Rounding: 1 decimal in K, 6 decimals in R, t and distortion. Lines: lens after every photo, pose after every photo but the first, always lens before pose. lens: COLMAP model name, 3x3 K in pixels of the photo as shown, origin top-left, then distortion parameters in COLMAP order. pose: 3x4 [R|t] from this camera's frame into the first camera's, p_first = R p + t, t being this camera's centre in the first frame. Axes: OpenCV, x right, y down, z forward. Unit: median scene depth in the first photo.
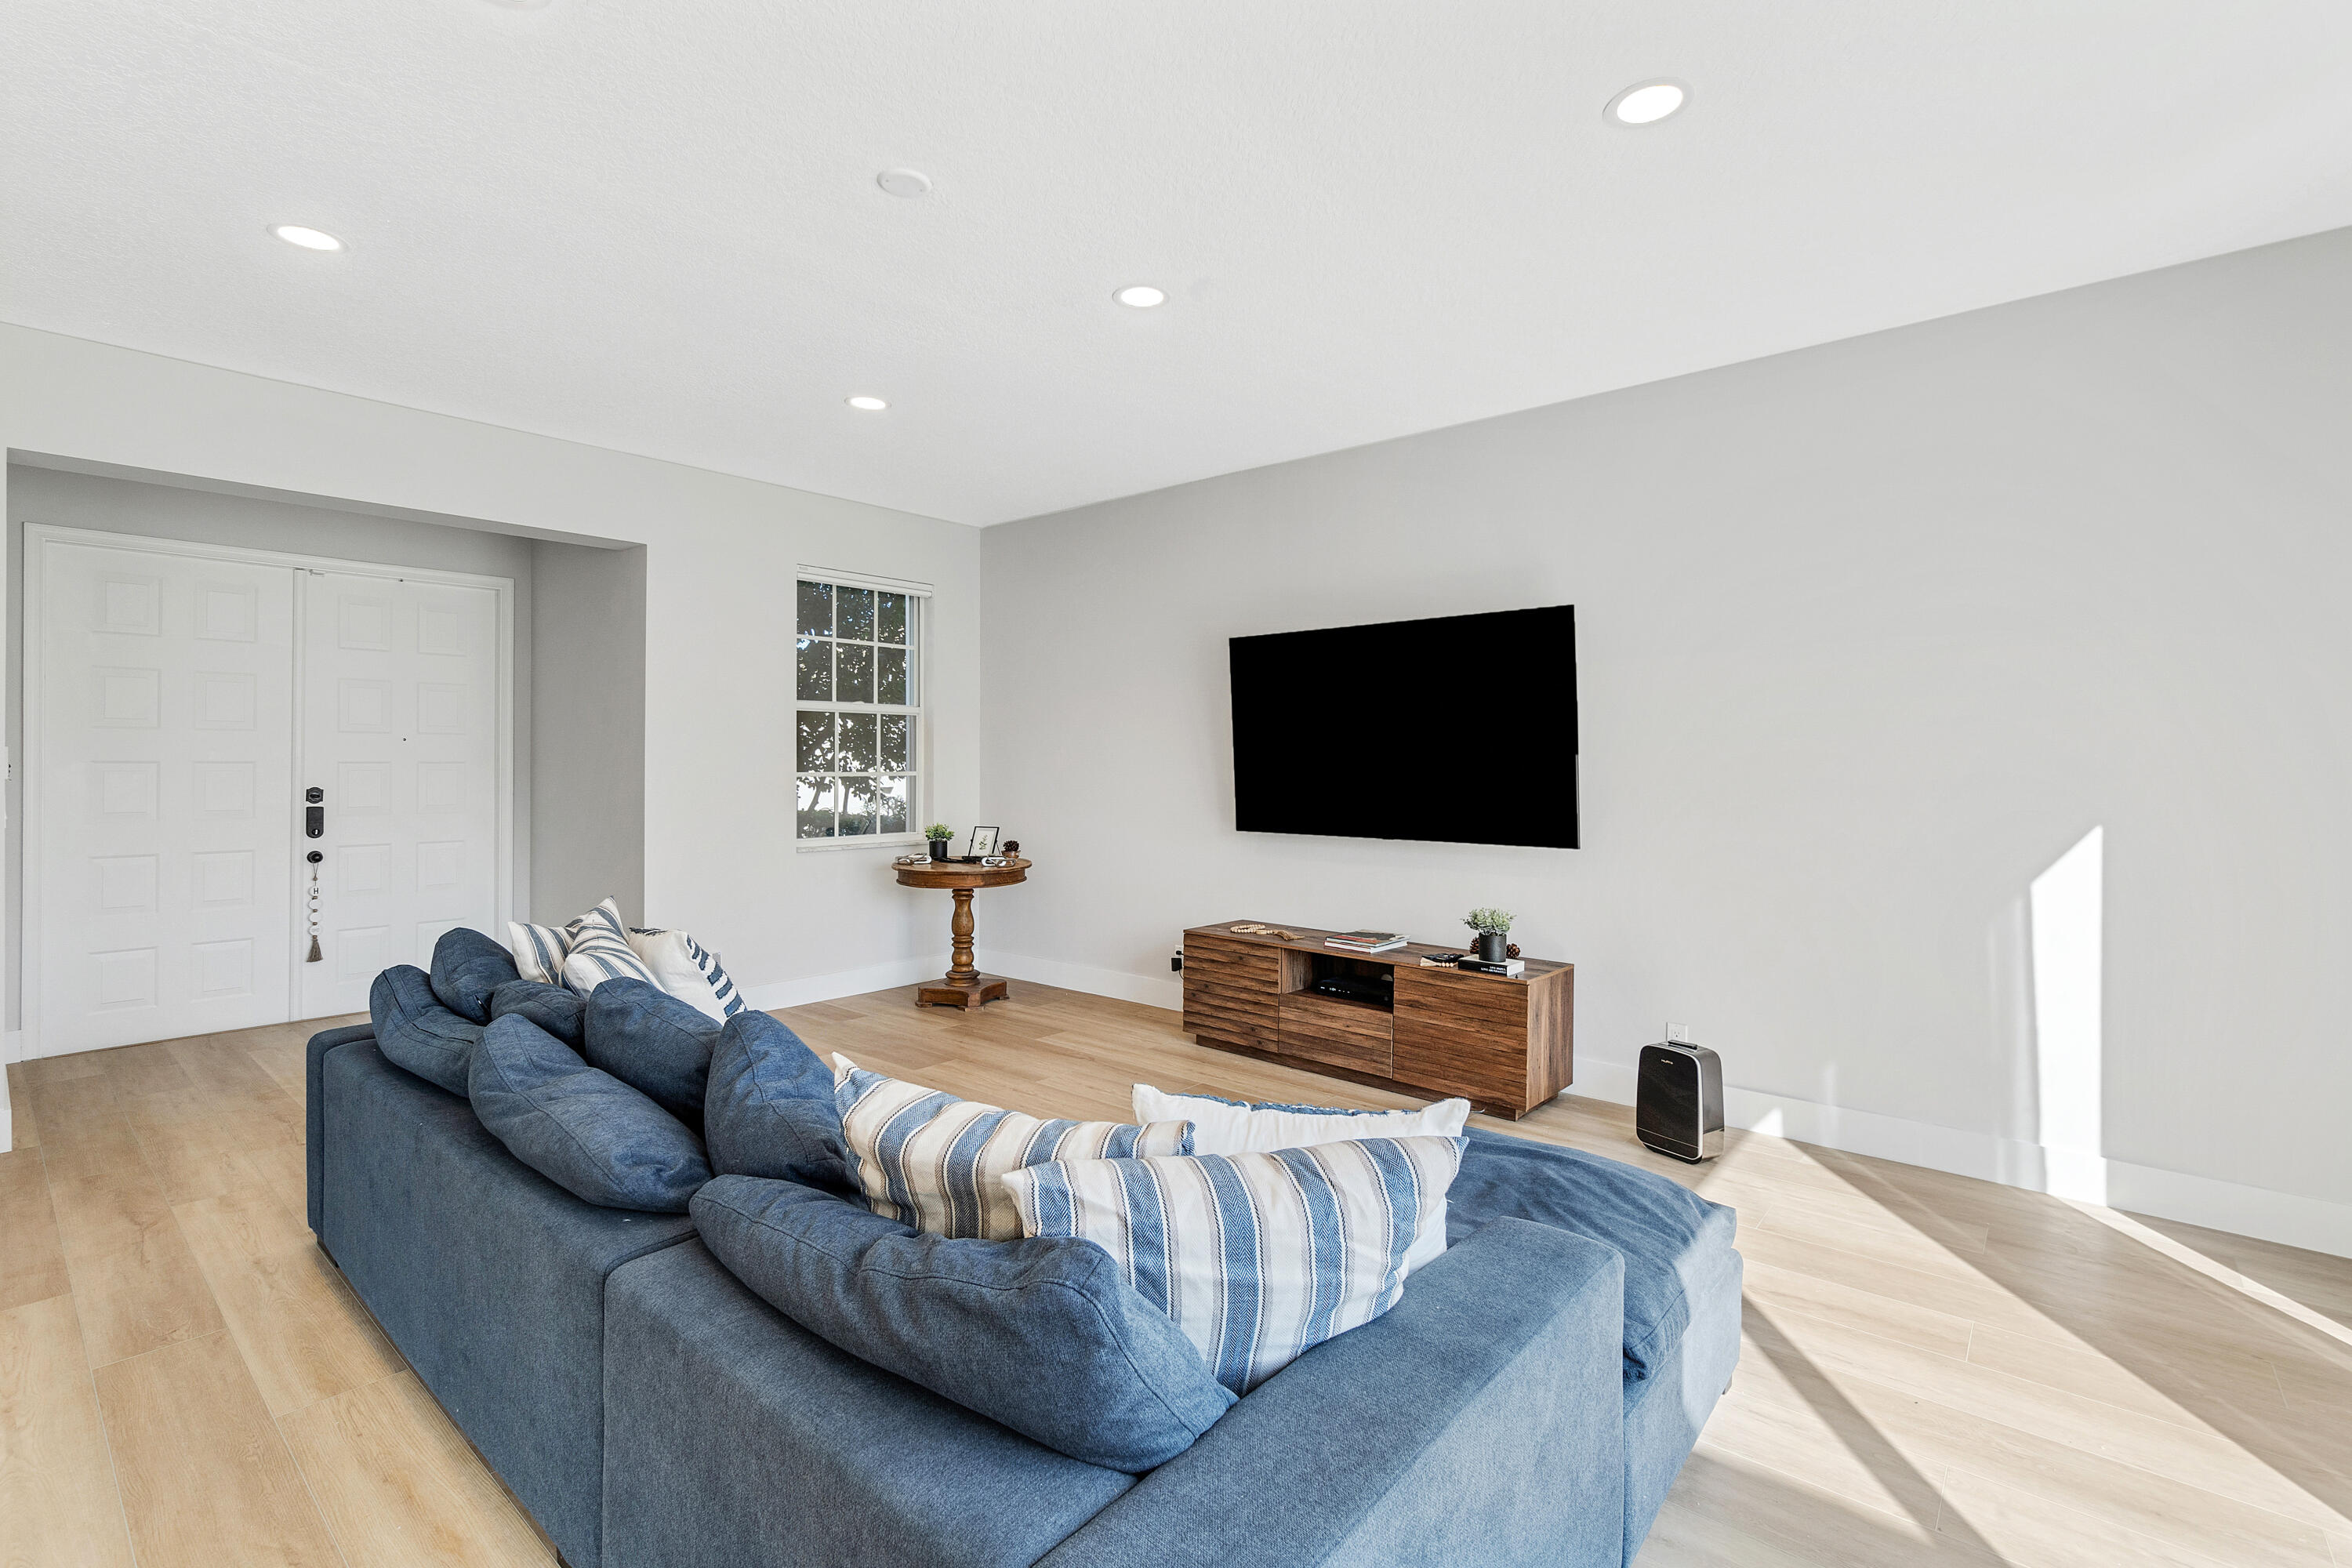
lens RADIAL K [[1062.6, 0, 1164.2], [0, 1062.6, 751.1], [0, 0, 1]] dist [-0.002659, -0.001626]
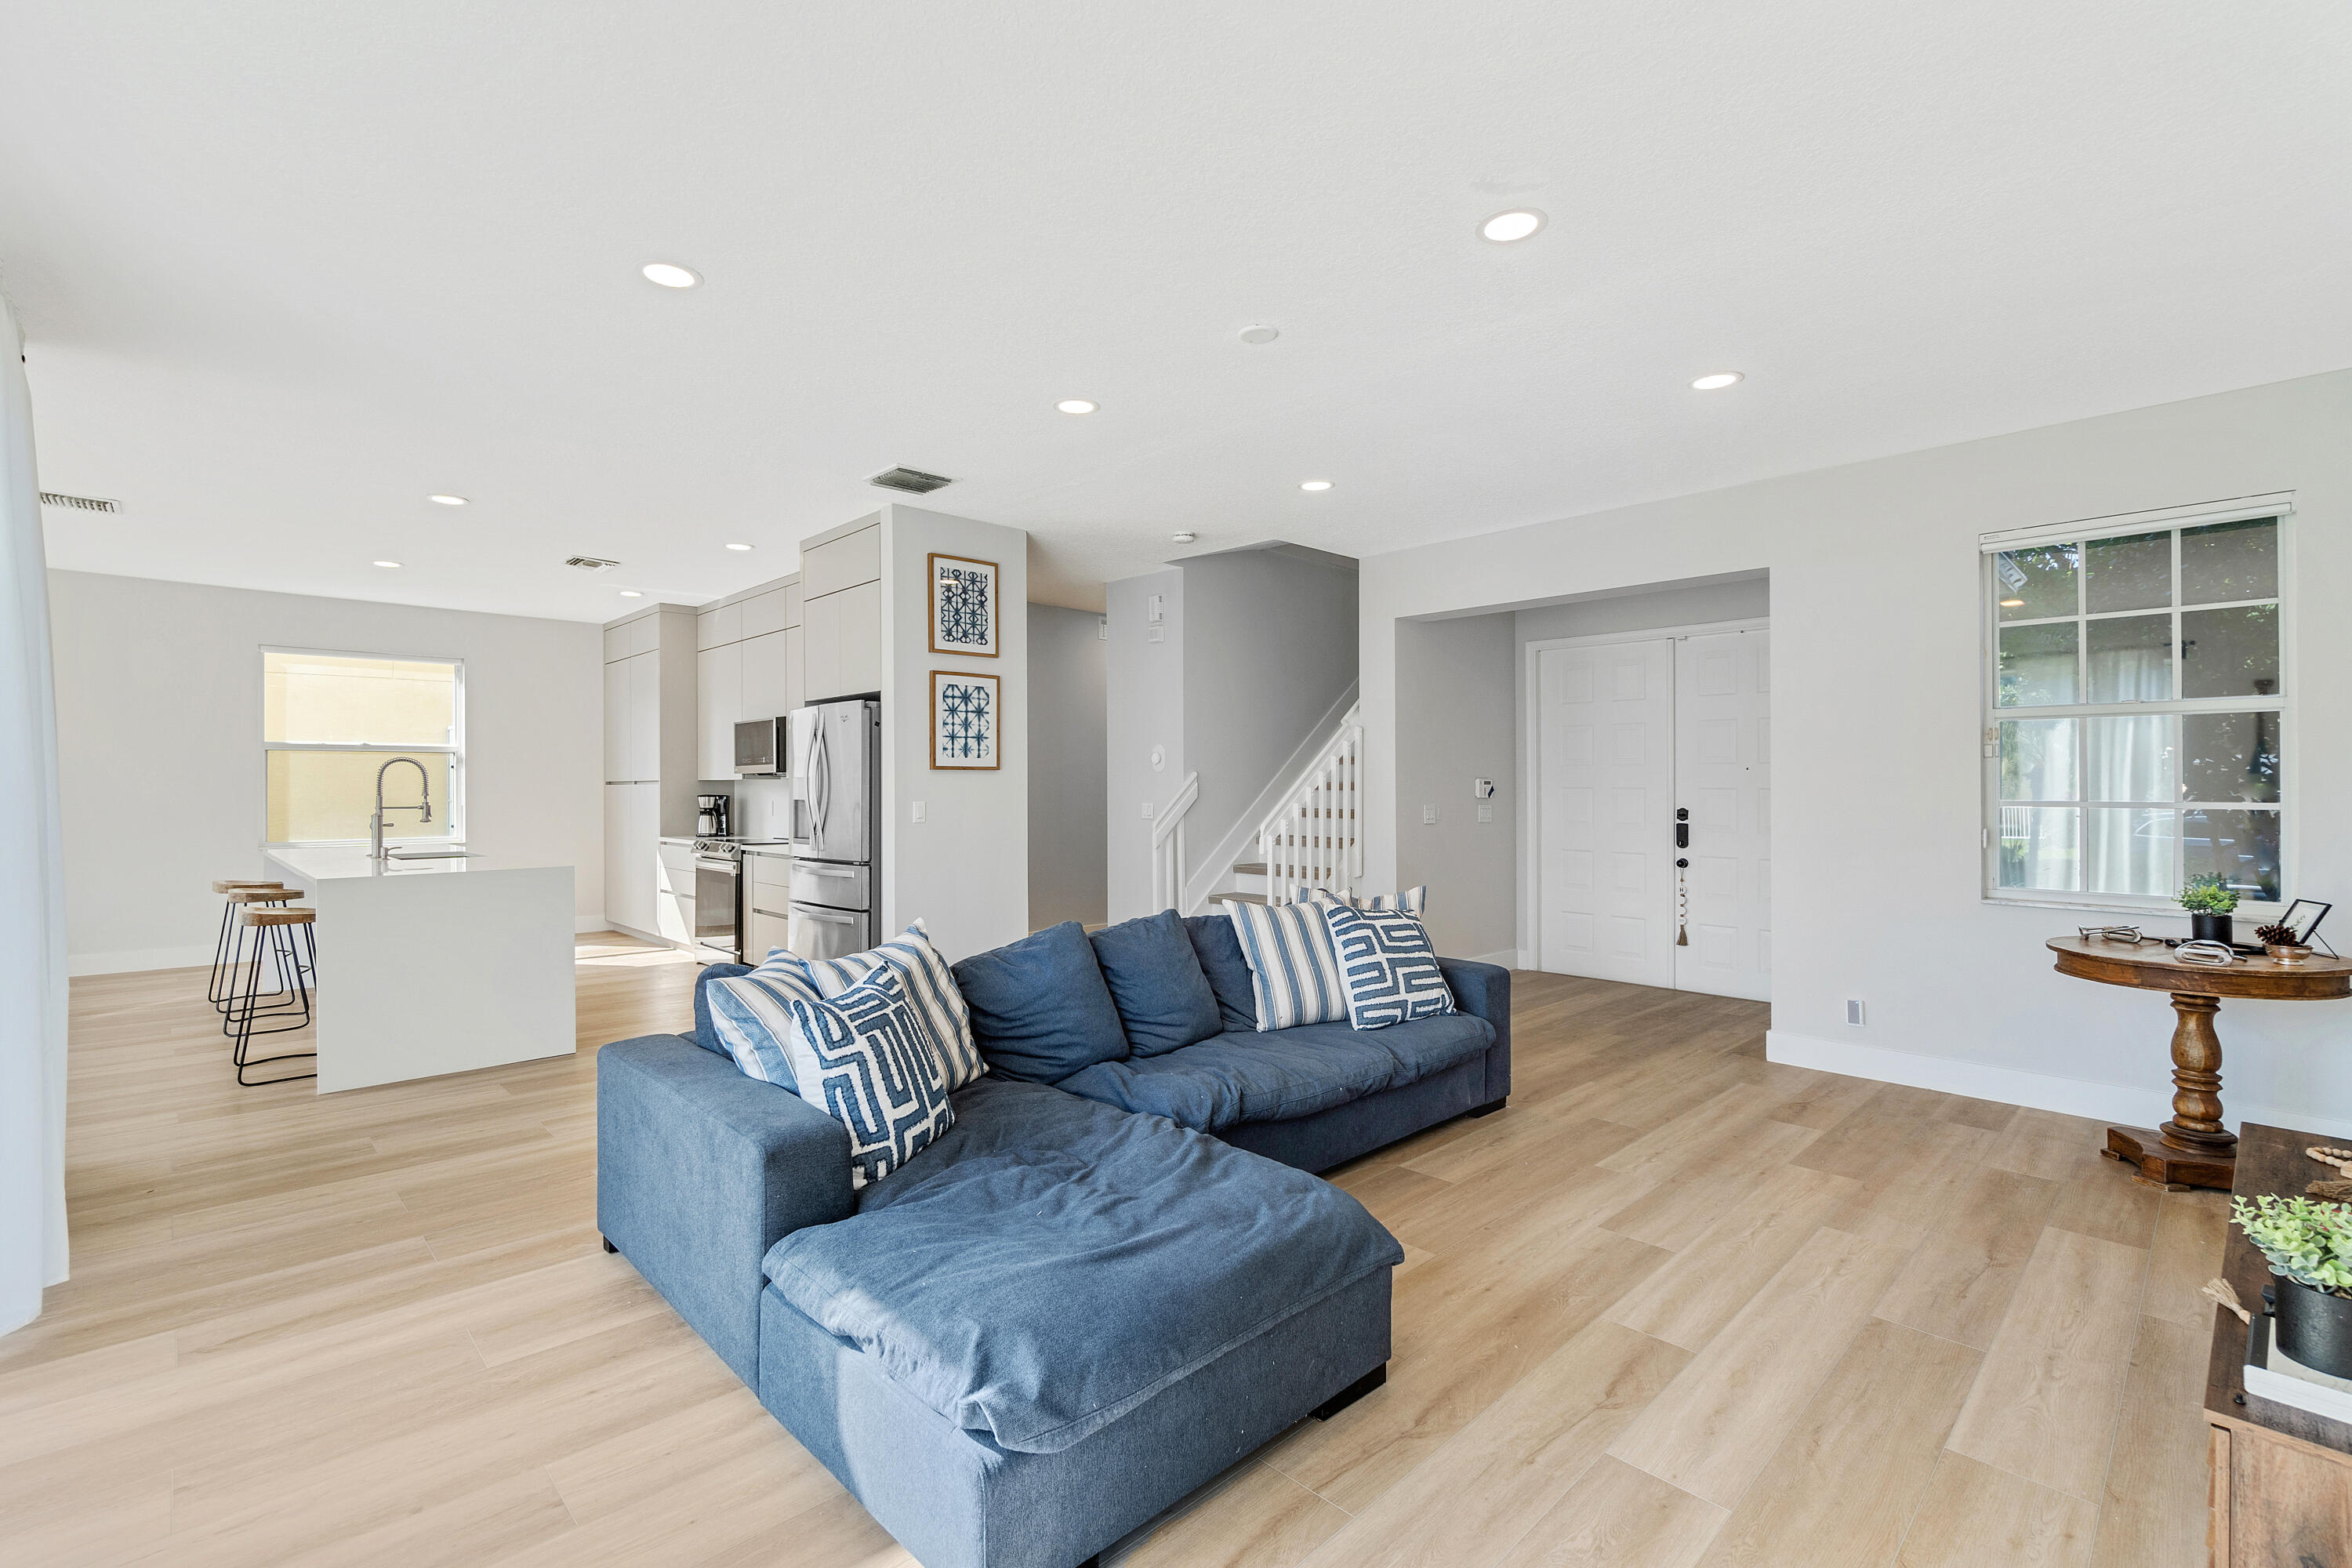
lens RADIAL K [[1044.2, 0, 1140.6], [0, 1044.2, 786.1], [0, 0, 1]] dist [-0.001082, -0.000052]
pose [[-0.120847, -0.003939, -0.992663, 0.500146], [0.001993, 0.999989, -0.004210, 0.011315], [0.992669, -0.002487, -0.120838, 0.491016]]
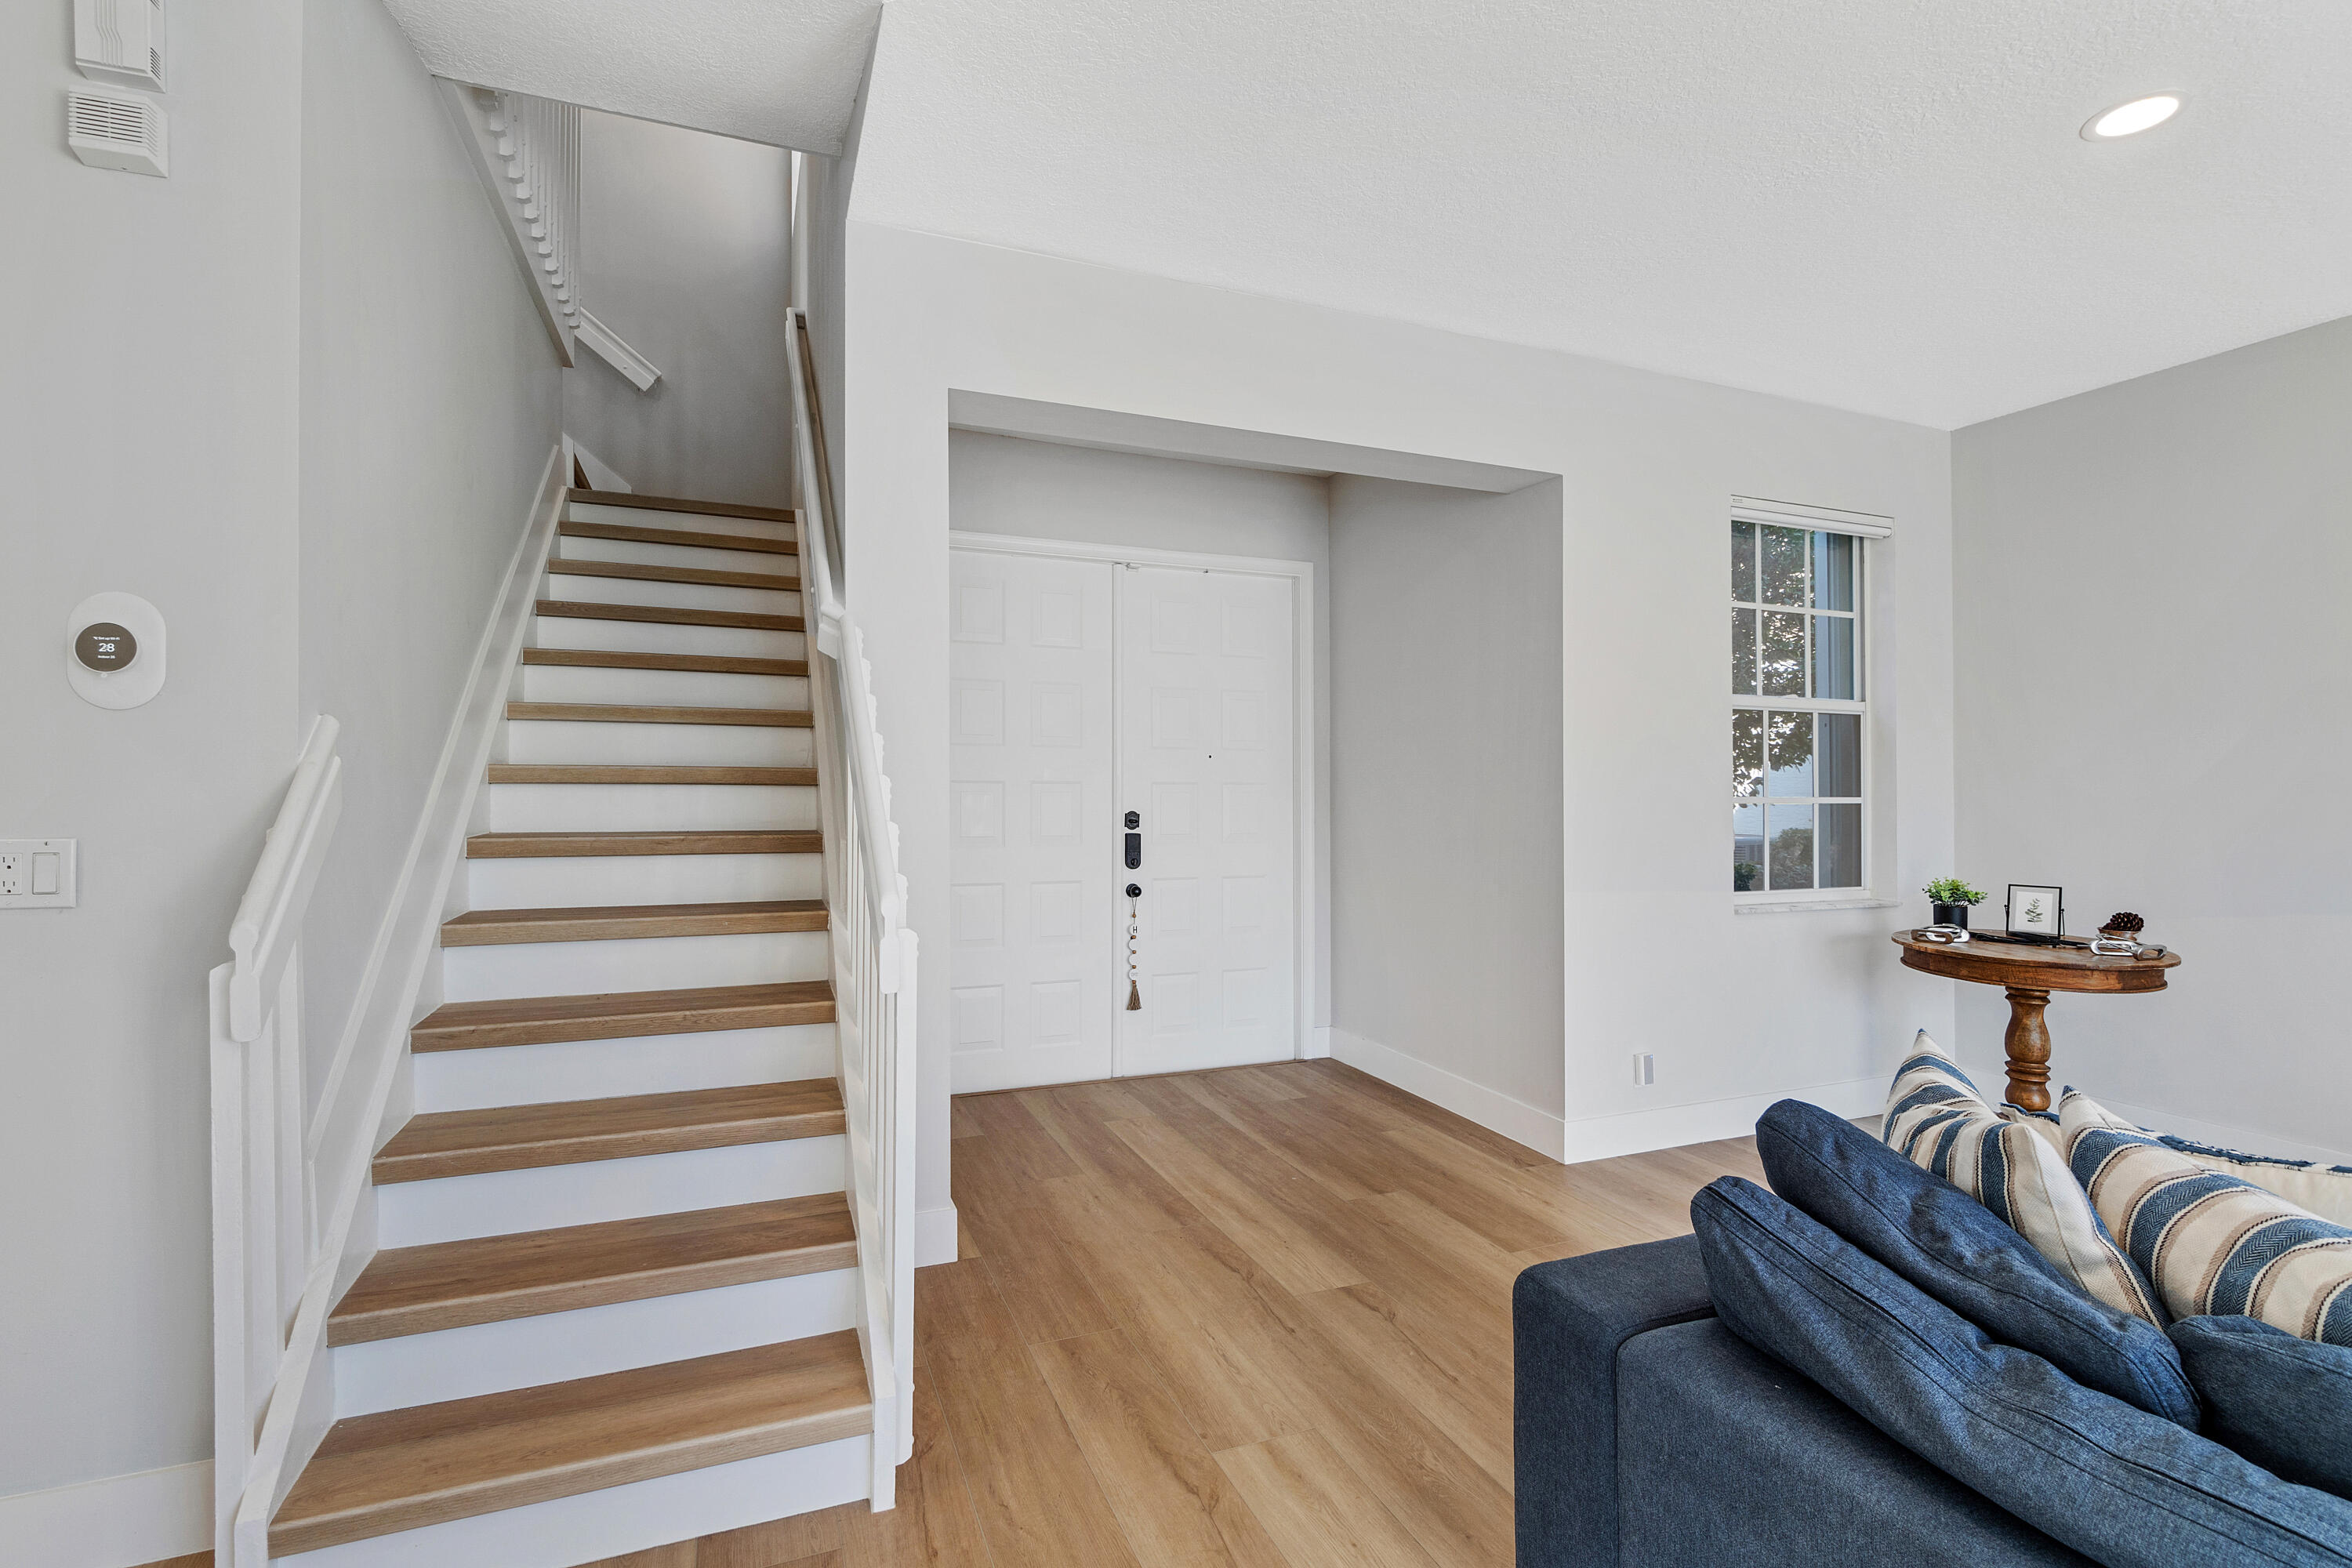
lens RADIAL K [[1044.2, 0, 1140.6], [0, 1044.2, 786.1], [0, 0, 1]] dist [-0.001082, -0.000052]
pose [[0.885600, 0.000516, -0.464449, -0.381785], [0.002401, 0.999981, 0.005689, 0.008218], [0.464443, -0.006153, 0.885582, 0.230945]]
